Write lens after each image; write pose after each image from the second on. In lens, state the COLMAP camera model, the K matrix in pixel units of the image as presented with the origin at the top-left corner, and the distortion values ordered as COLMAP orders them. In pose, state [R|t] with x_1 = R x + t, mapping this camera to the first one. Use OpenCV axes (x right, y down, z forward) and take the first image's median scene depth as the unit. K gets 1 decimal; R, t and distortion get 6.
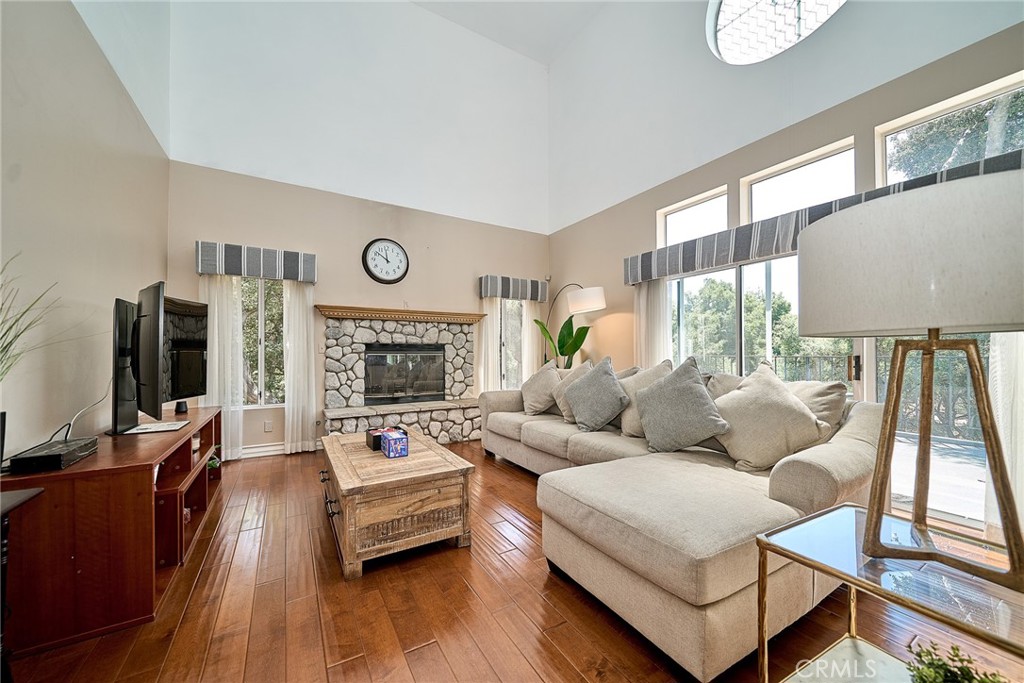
lens RADIAL K [[375.9, 0, 512.3], [0, 375.9, 347.9], [0, 0, 1]] dist [0.000404, -0.000098]
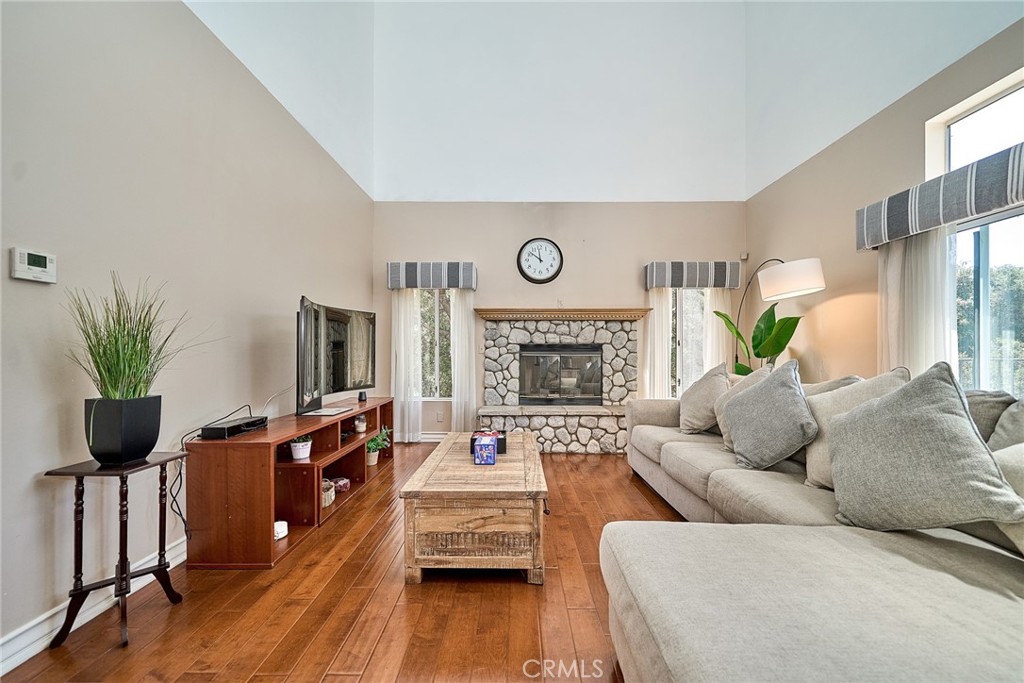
lens RADIAL K [[376.8, 0, 512.0], [0, 376.8, 351.8], [0, 0, 1]] dist [0.000005, -0.000146]
pose [[0.853059, 0.000111, -0.521815, 0.130526], [0.005141, 0.999950, 0.008617, 0.000387], [0.521790, -0.010034, 0.853015, 0.124597]]
